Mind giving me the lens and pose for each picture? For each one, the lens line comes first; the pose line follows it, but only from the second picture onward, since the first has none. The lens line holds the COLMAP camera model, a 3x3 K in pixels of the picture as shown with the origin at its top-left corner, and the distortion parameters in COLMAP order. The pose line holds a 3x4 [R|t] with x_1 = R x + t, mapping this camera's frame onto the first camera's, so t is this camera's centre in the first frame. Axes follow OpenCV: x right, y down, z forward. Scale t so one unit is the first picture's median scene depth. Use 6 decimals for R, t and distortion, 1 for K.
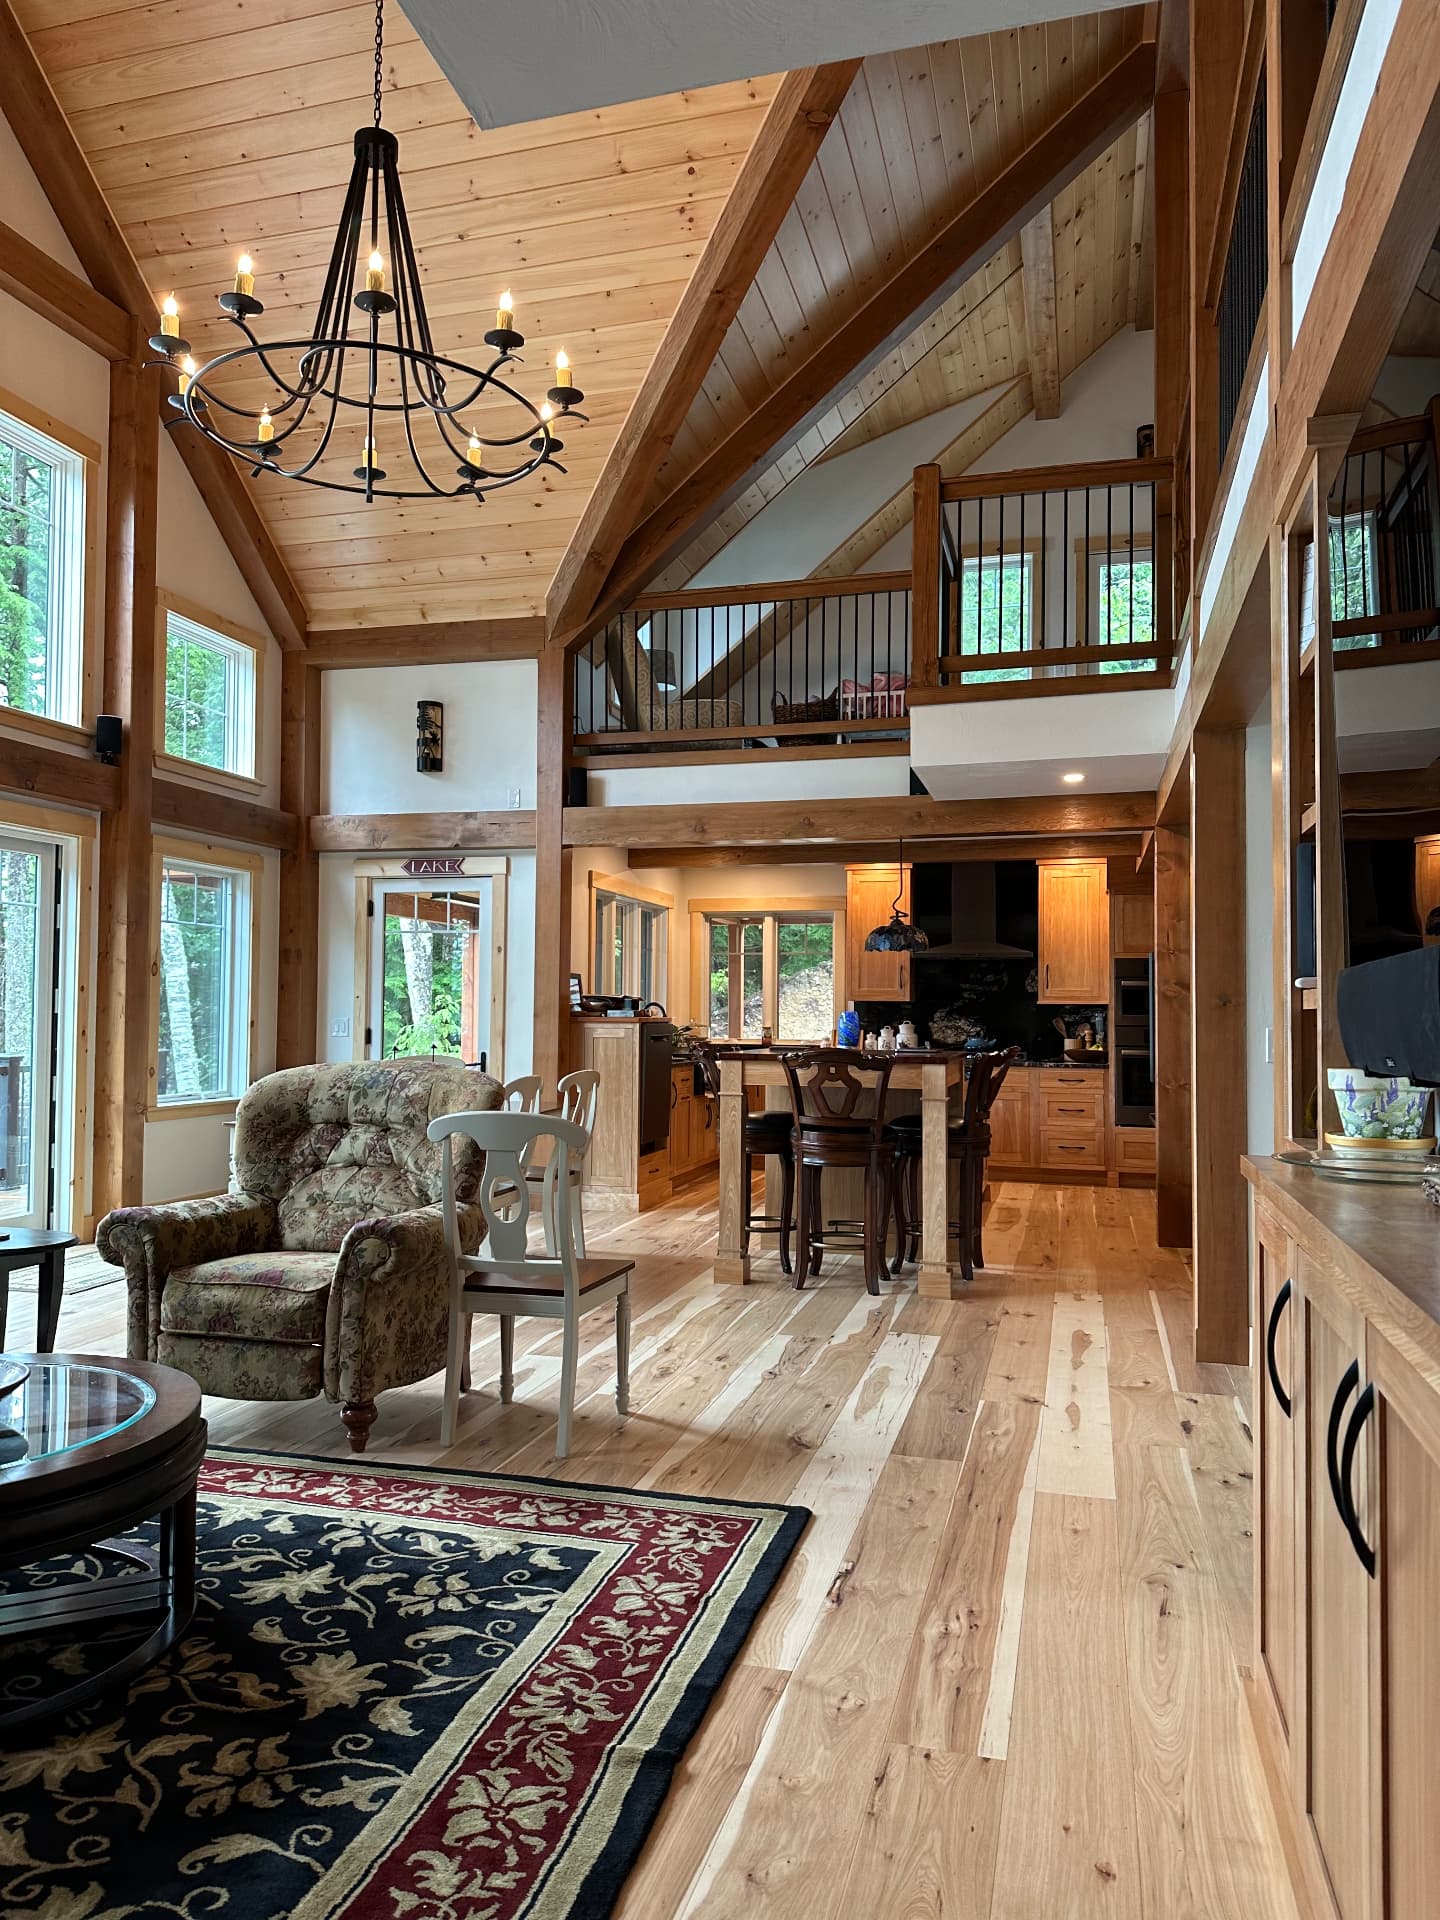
lens RADIAL K [[1355.5, 0, 720.0], [0, 1355.5, 960.0], [0, 0, 1]] dist [0.002040, -0.000150]
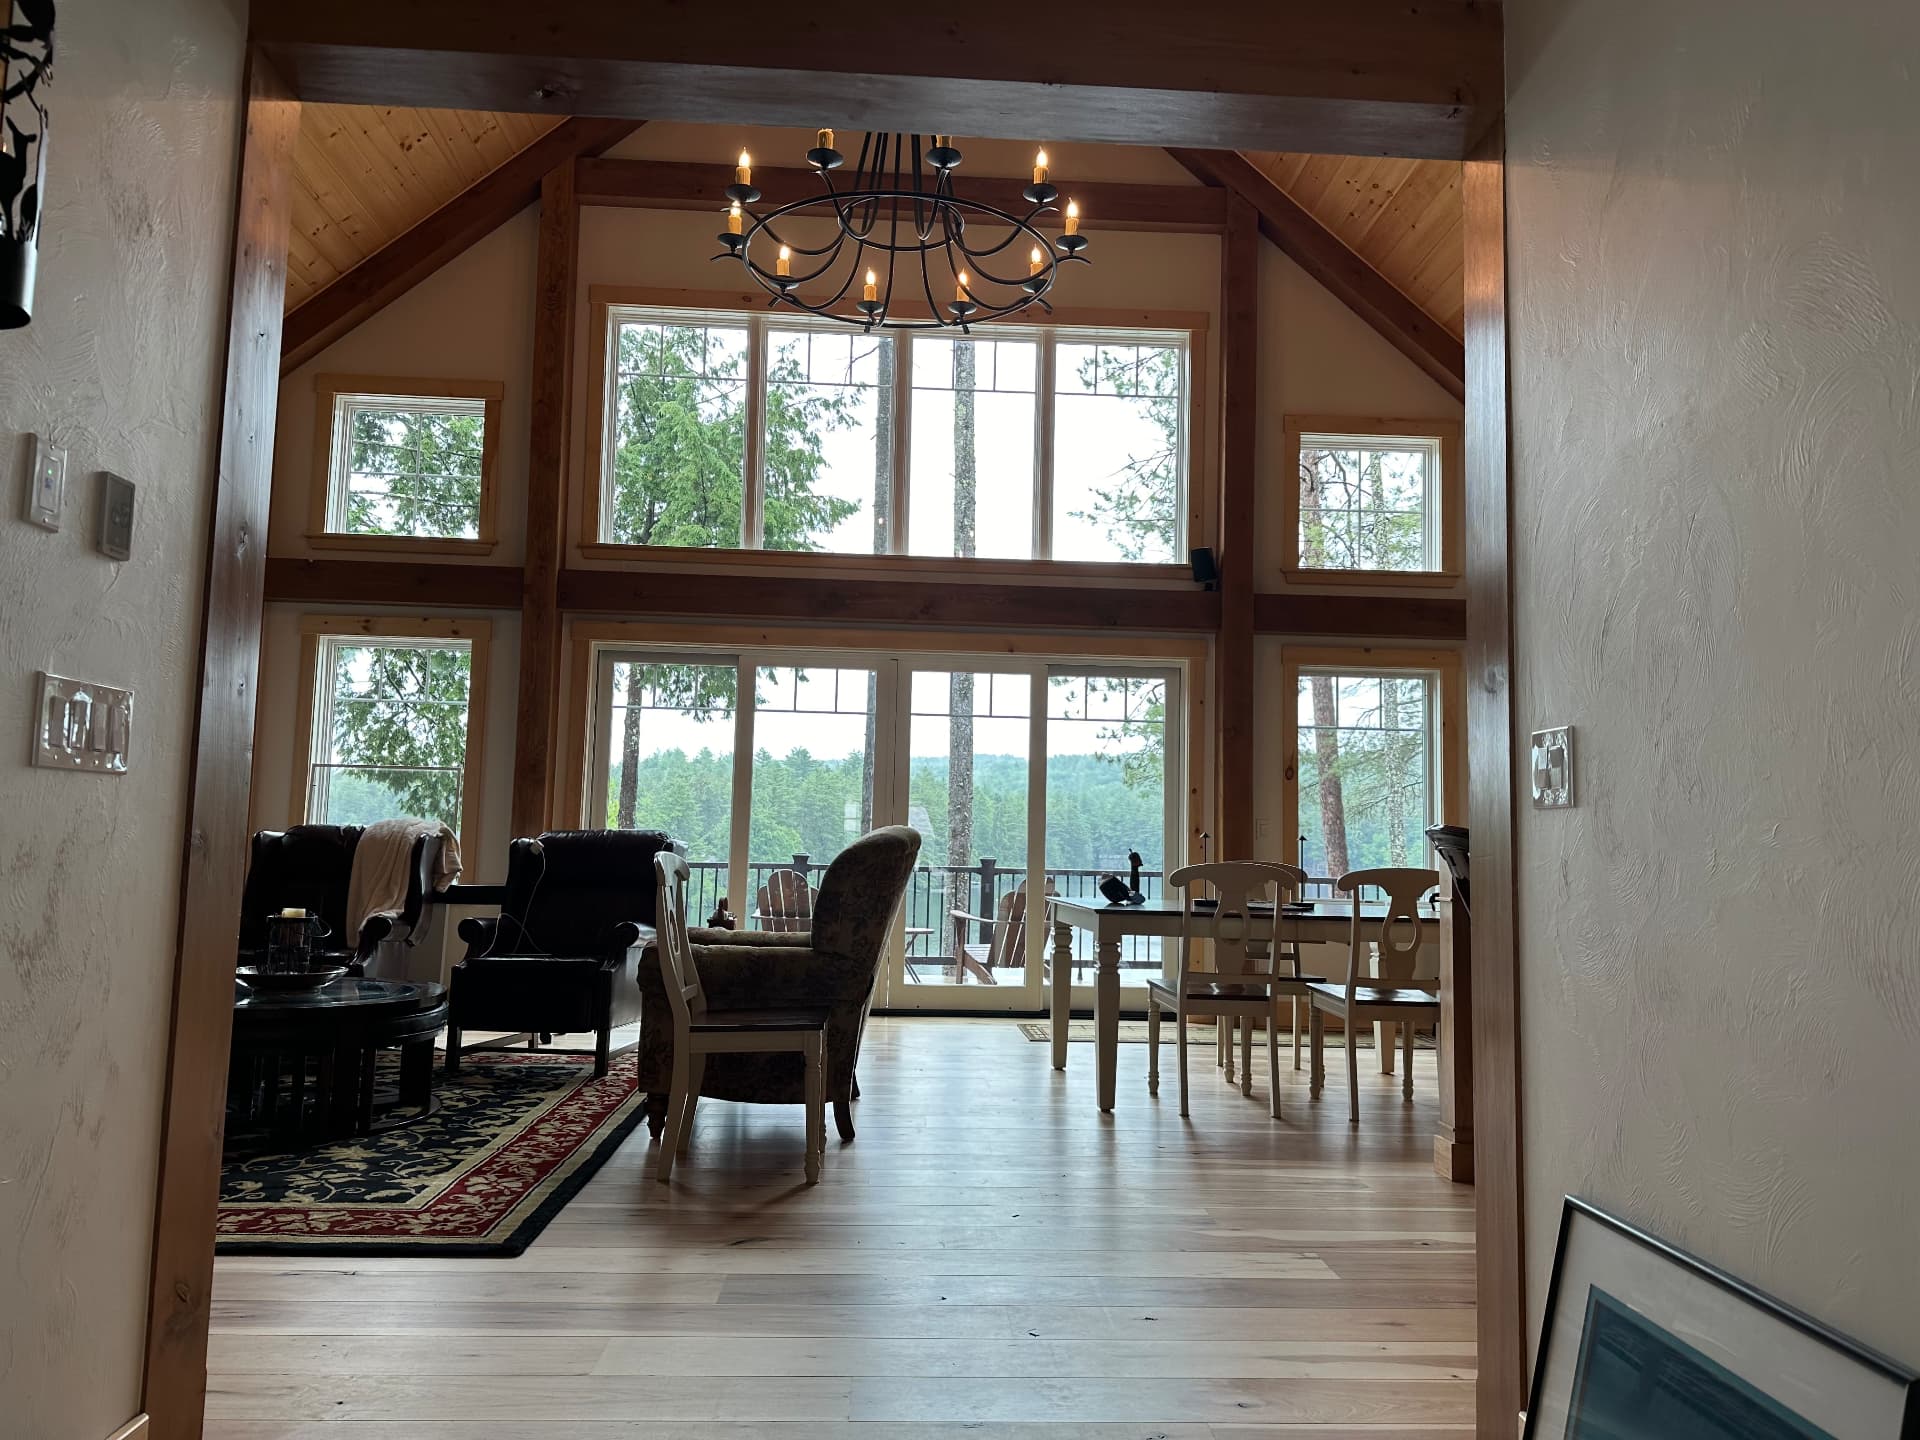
lens RADIAL K [[1376.7, 0, 960.0], [0, 1376.7, 720.0], [0, 0, 1]] dist [0.002955, 0.000993]
pose [[0.314910, -0.088294, -0.945006, 1.201664], [0.019758, 0.996058, -0.086480, 0.116276], [0.948916, 0.008562, 0.315413, 1.024221]]
